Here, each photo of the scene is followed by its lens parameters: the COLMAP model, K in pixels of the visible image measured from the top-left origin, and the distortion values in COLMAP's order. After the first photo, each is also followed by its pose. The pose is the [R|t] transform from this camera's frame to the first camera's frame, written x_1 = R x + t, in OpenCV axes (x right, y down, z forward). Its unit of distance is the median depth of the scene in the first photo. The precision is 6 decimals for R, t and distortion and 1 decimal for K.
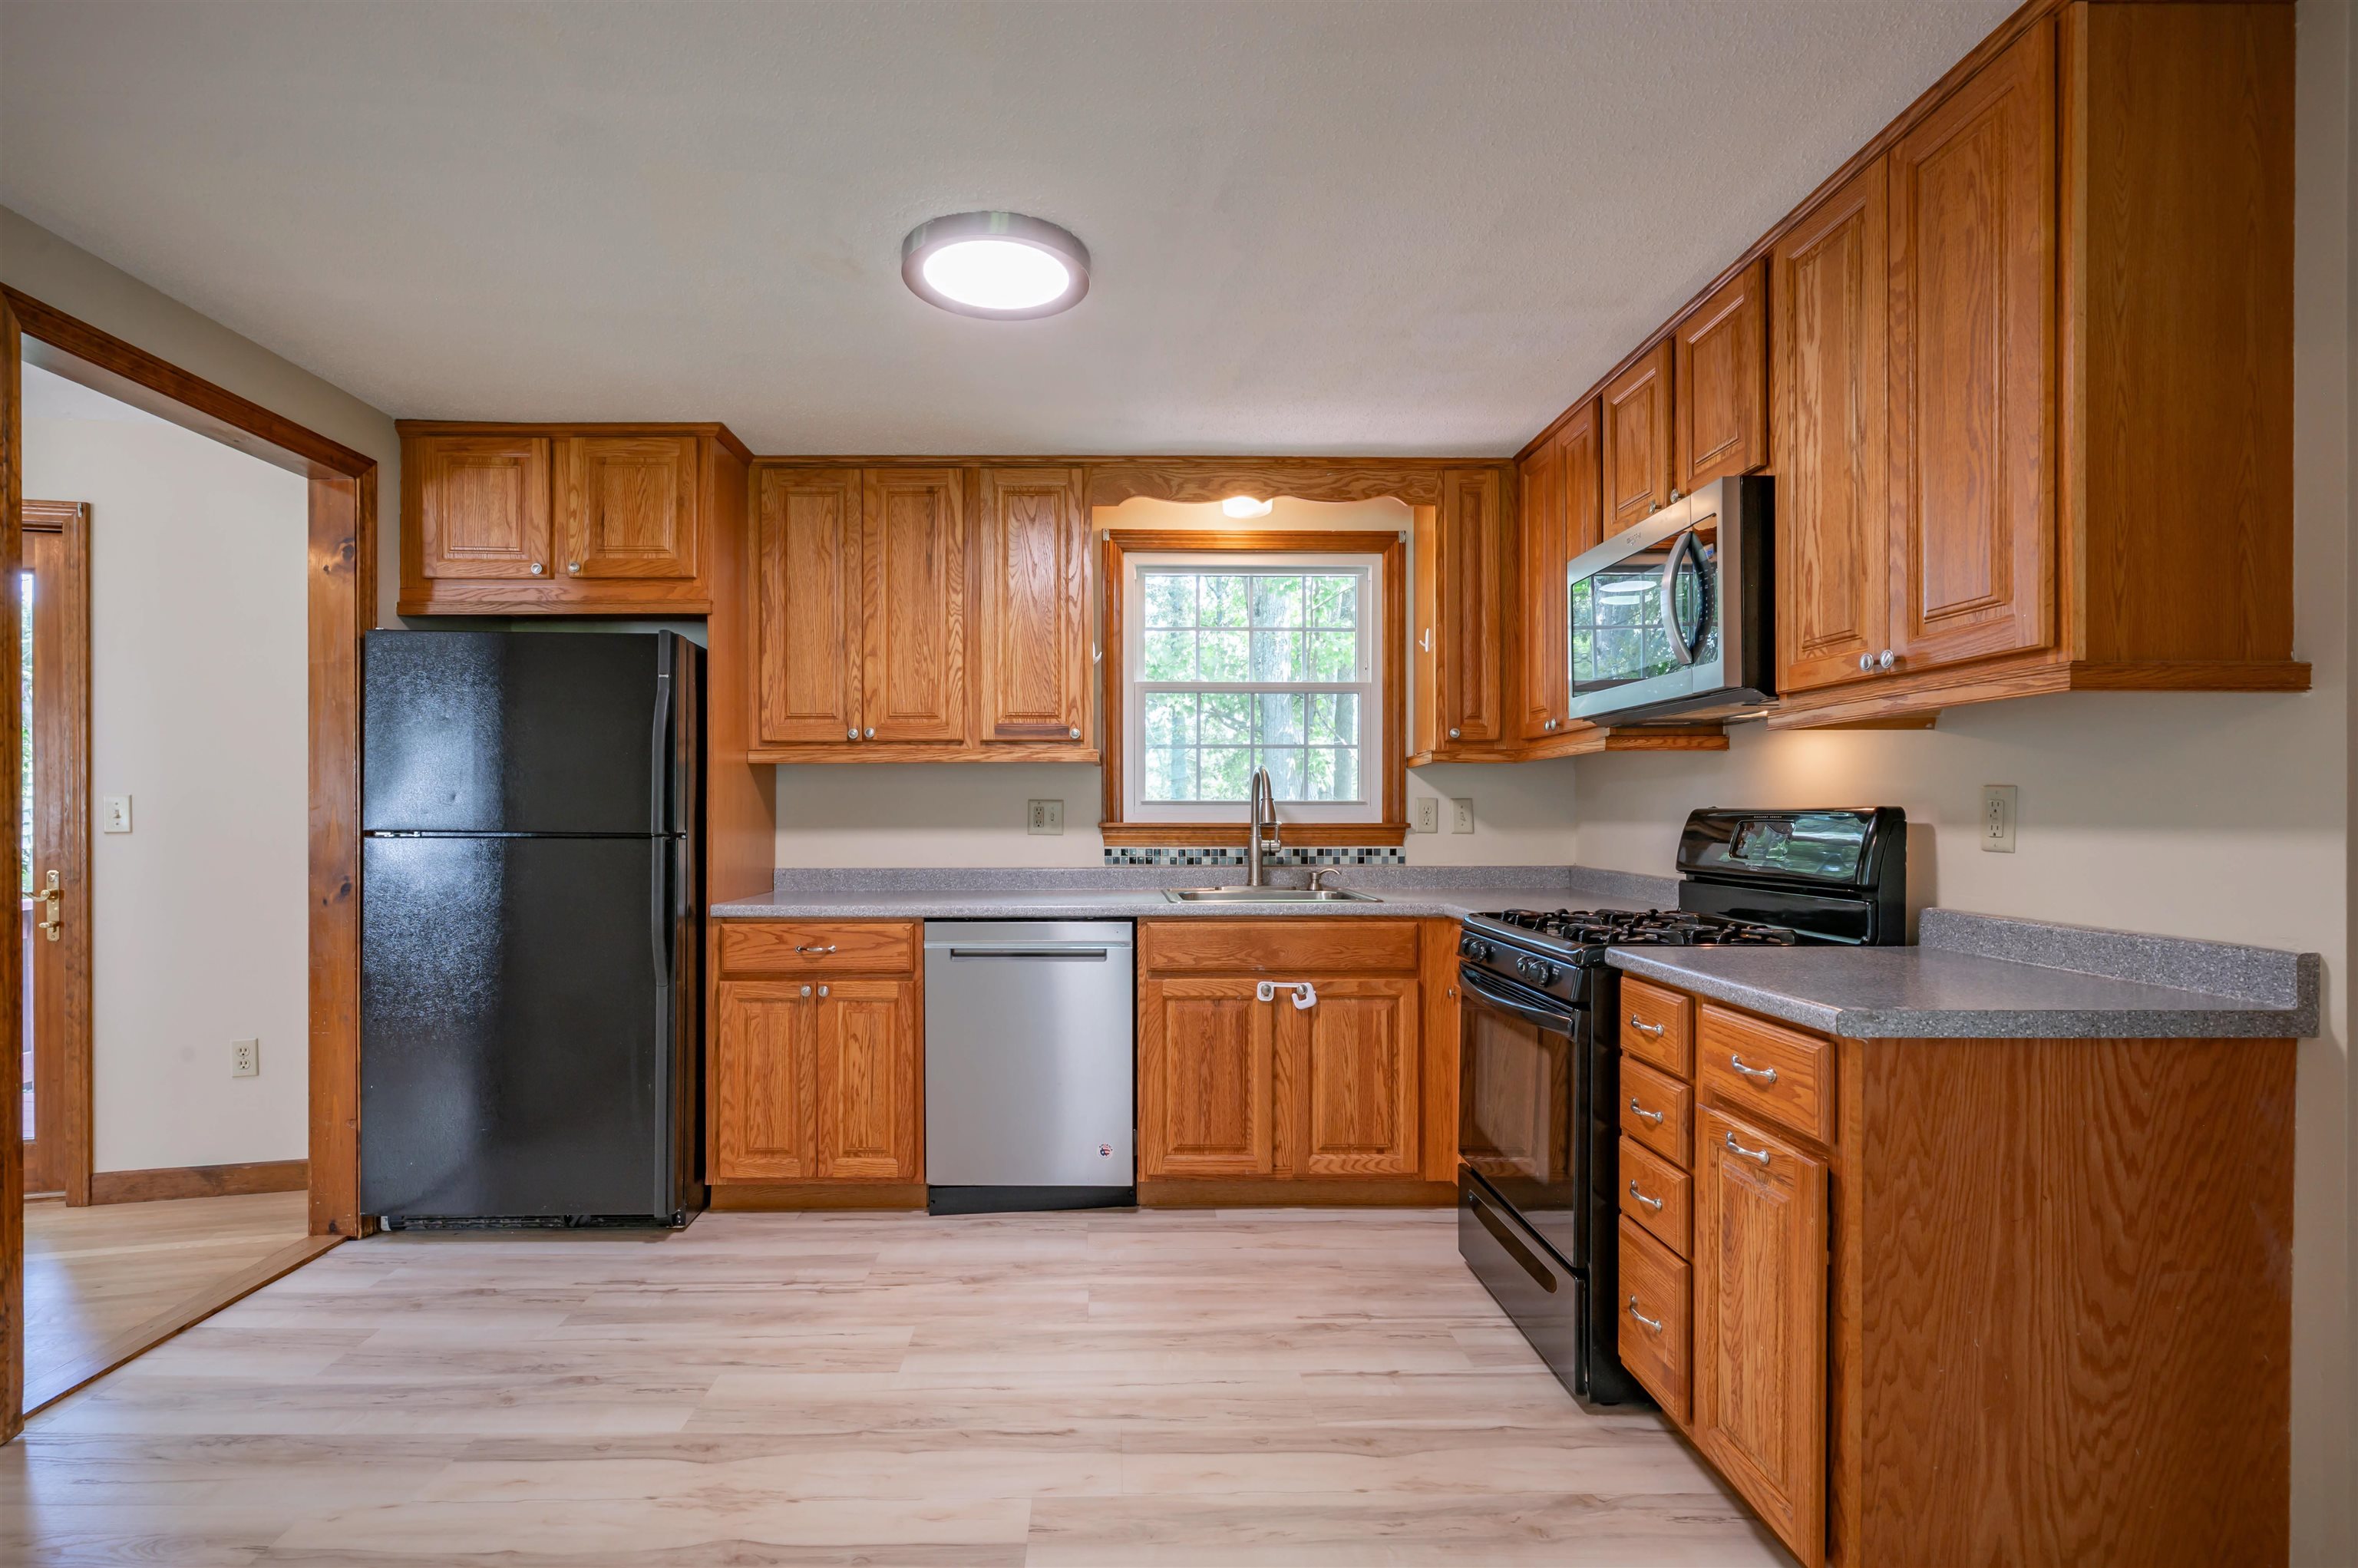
lens RADIAL K [[1154.0, 0, 1121.7], [0, 1154.0, 820.7], [0, 0, 1]] dist [-0.001335, 0.000290]
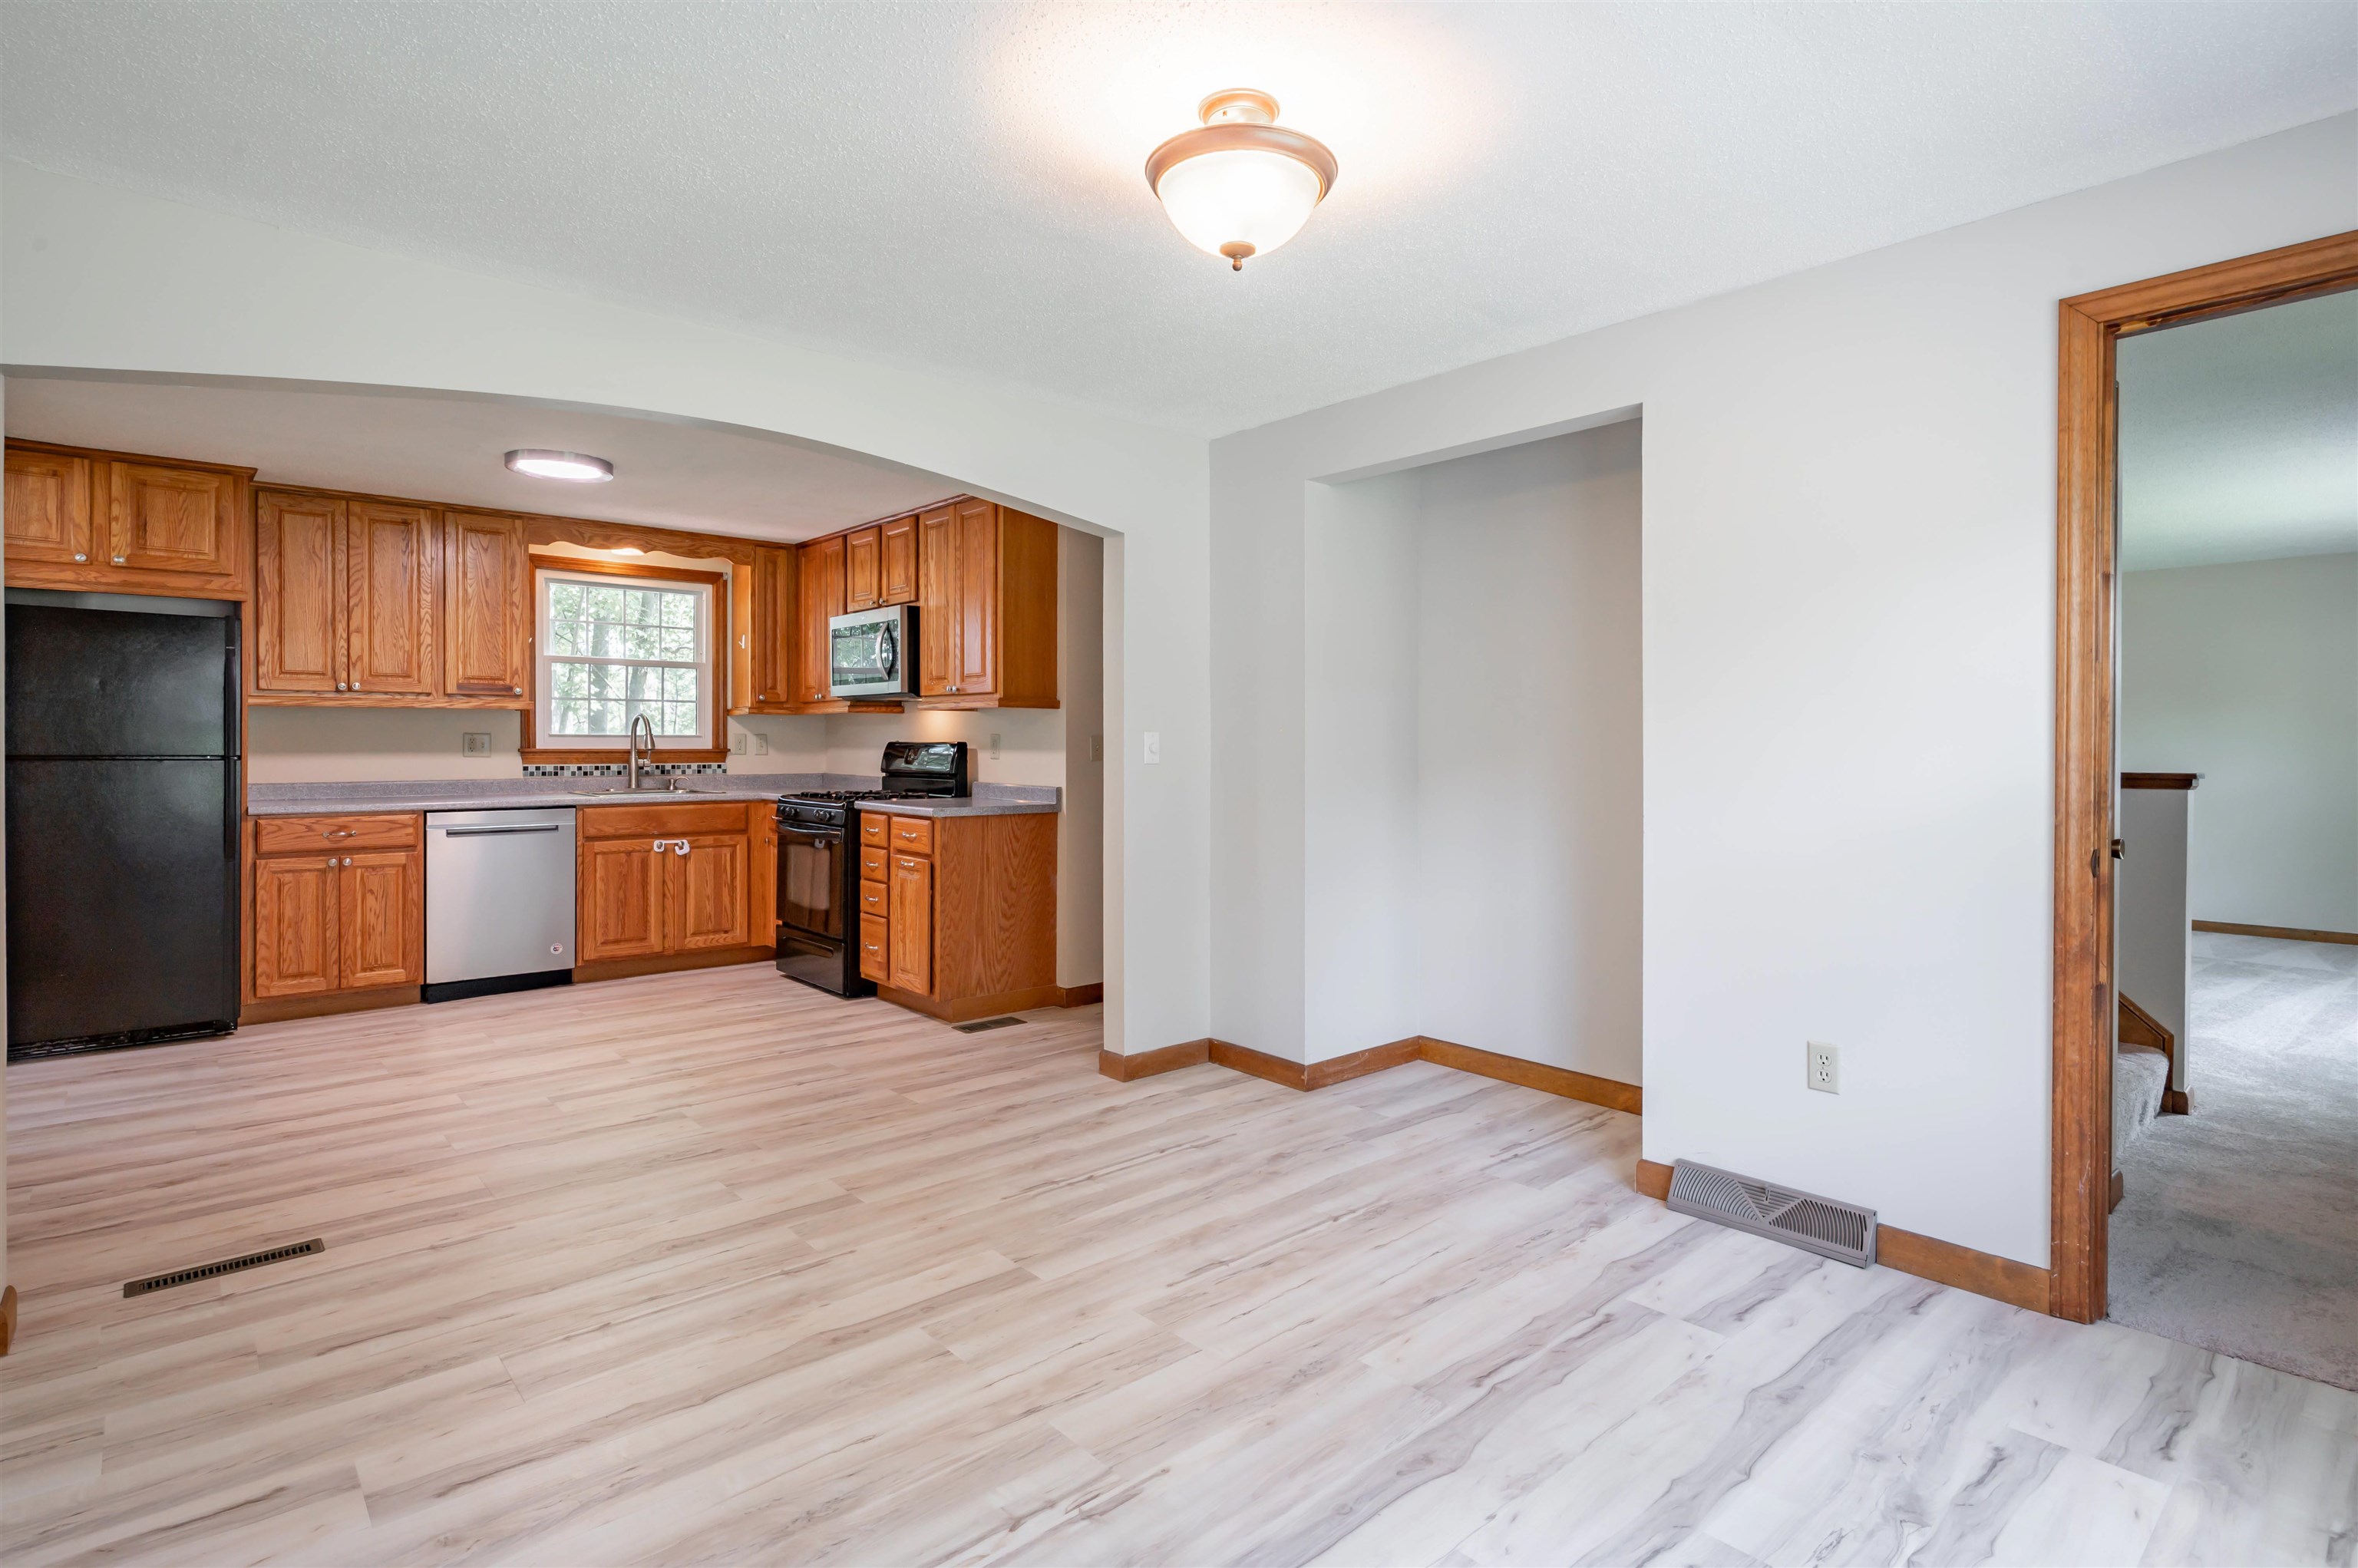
lens RADIAL K [[1199.1, 0, 1215.4], [0, 1199.1, 745.9], [0, 0, 1]] dist [-0.001175, -0.000336]
pose [[0.745778, 0.000894, 0.666194, -0.451121], [-0.000380, 1.000000, -0.000916, -0.000884], [-0.666194, 0.000430, 0.745778, -0.896760]]
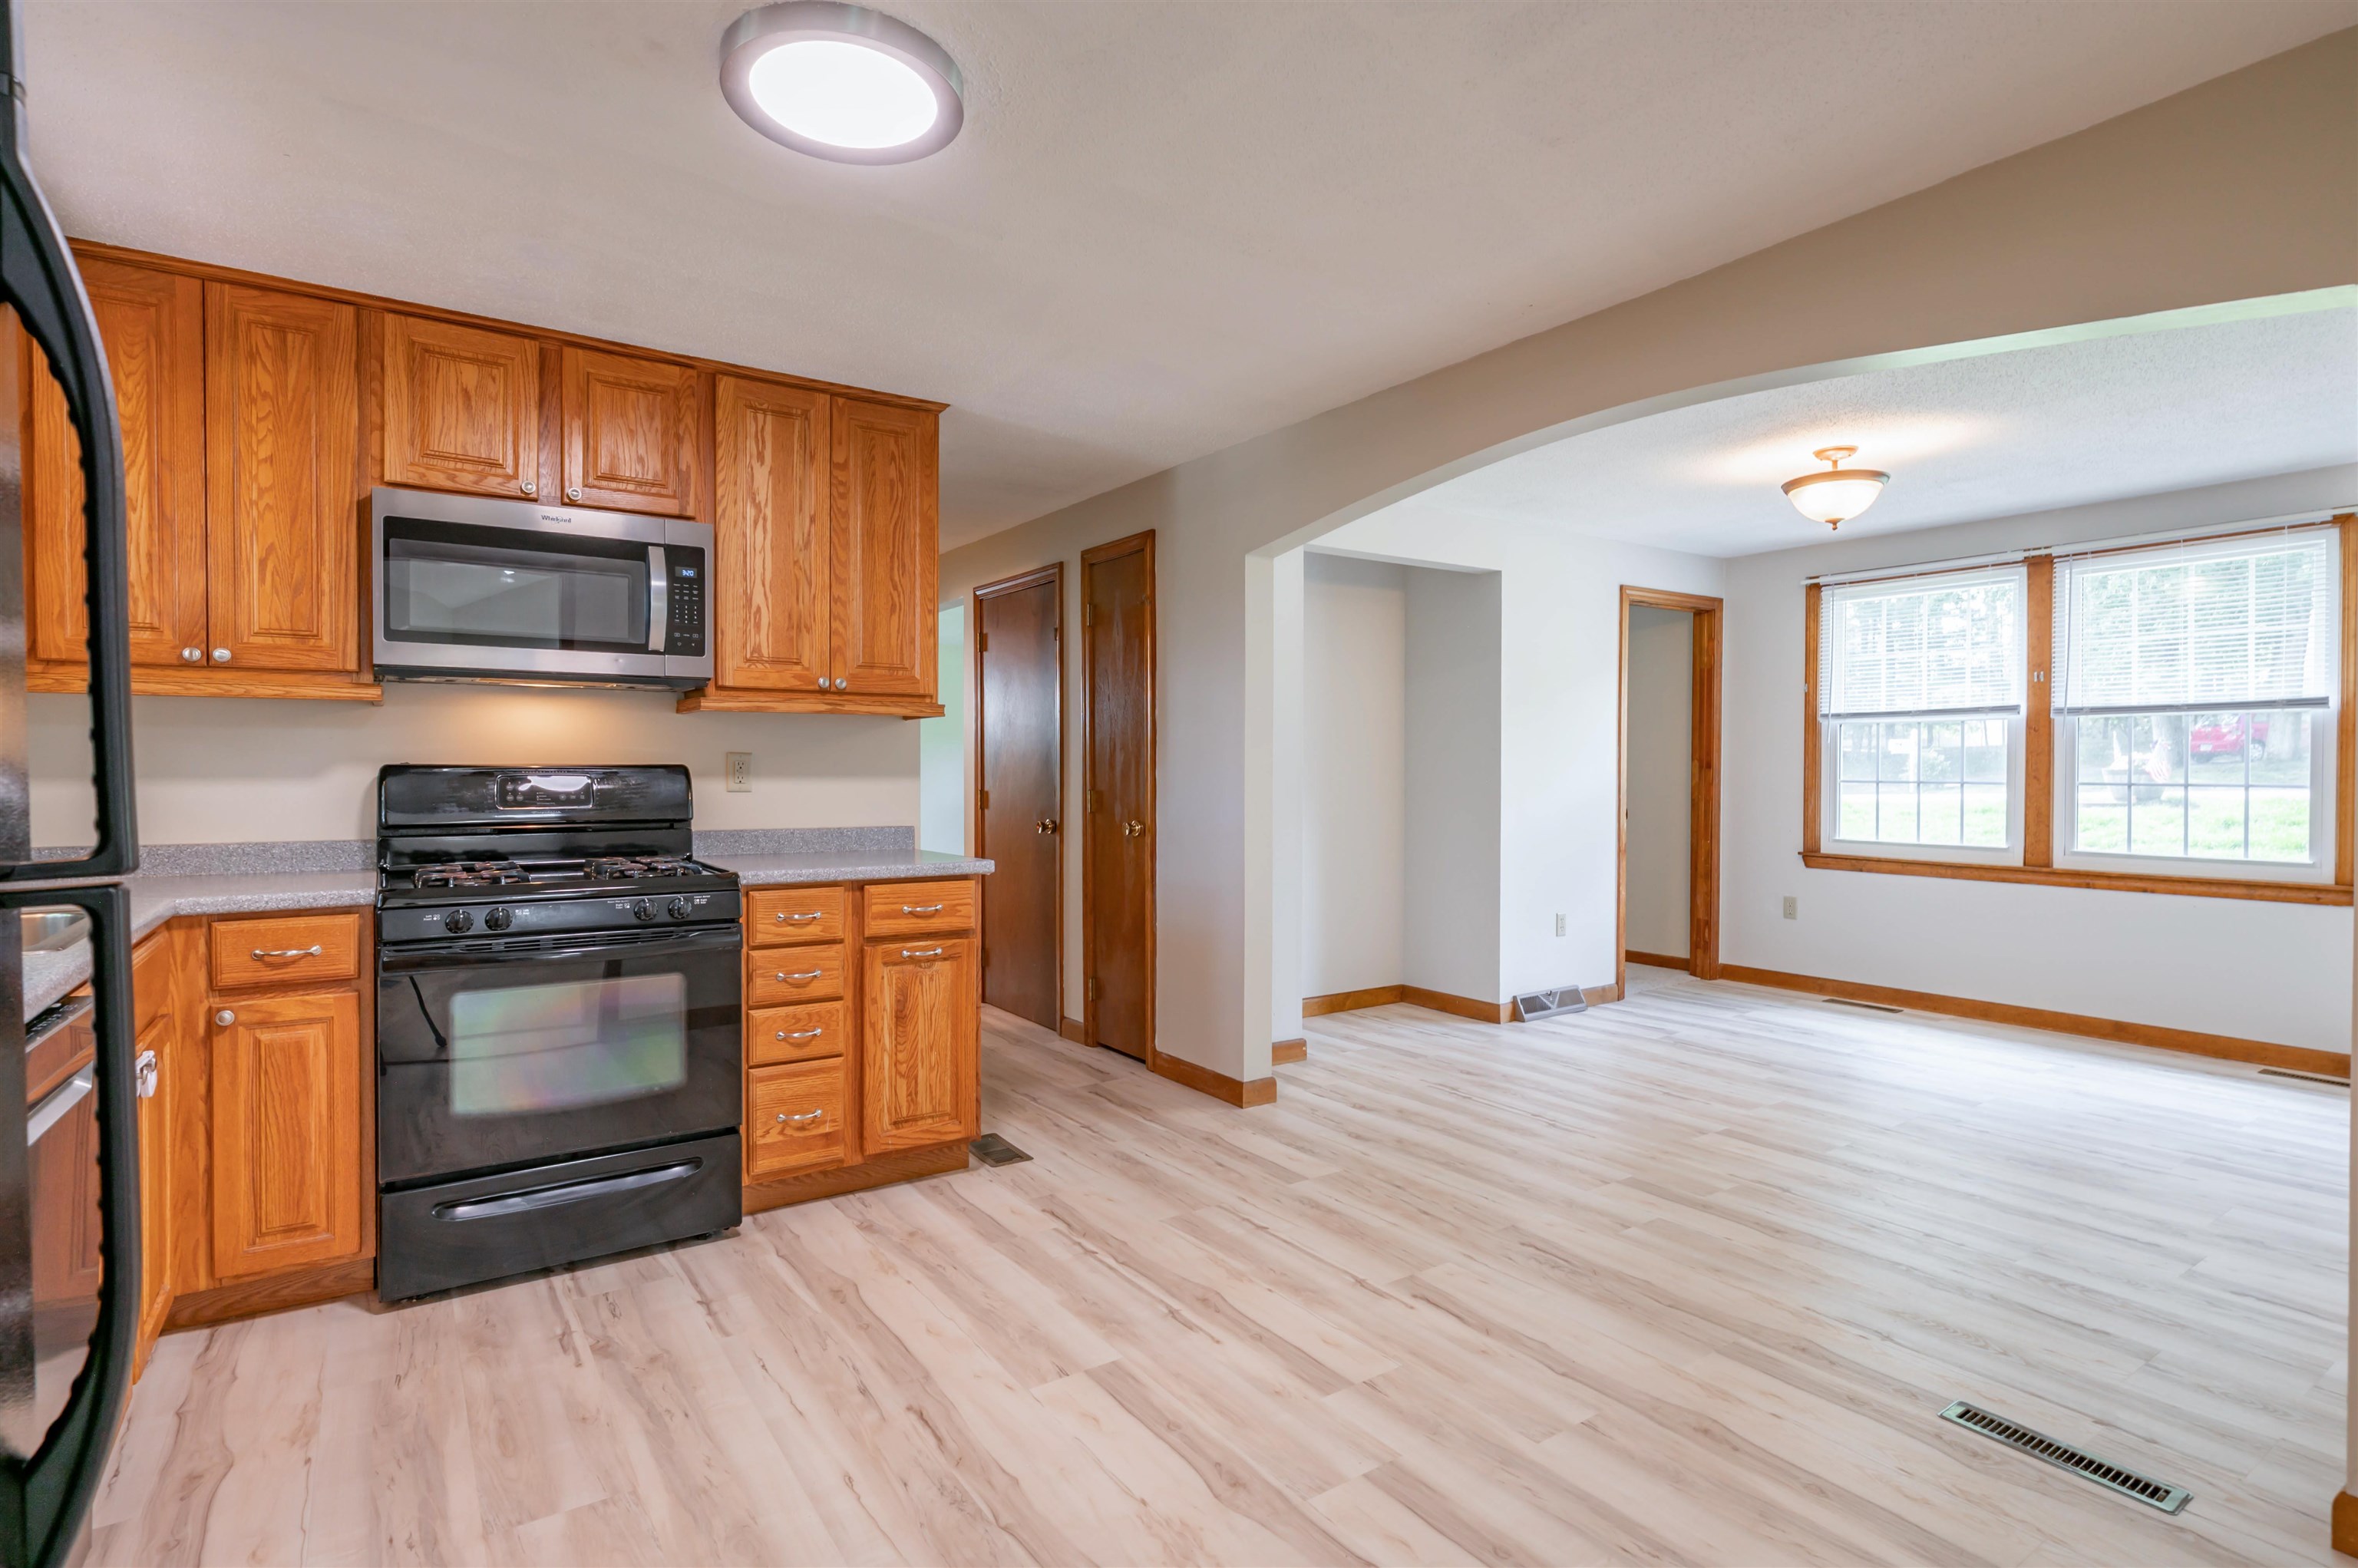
lens RADIAL K [[1156.2, 0, 1212.7], [0, 1156.2, 778.3], [0, 0, 1]] dist [0.002058, 0.000996]
pose [[-0.578028, -0.008293, 0.815974, -0.647416], [0.001857, 0.999932, 0.011478, -0.007056], [-0.816015, 0.008150, -0.577974, 0.893073]]
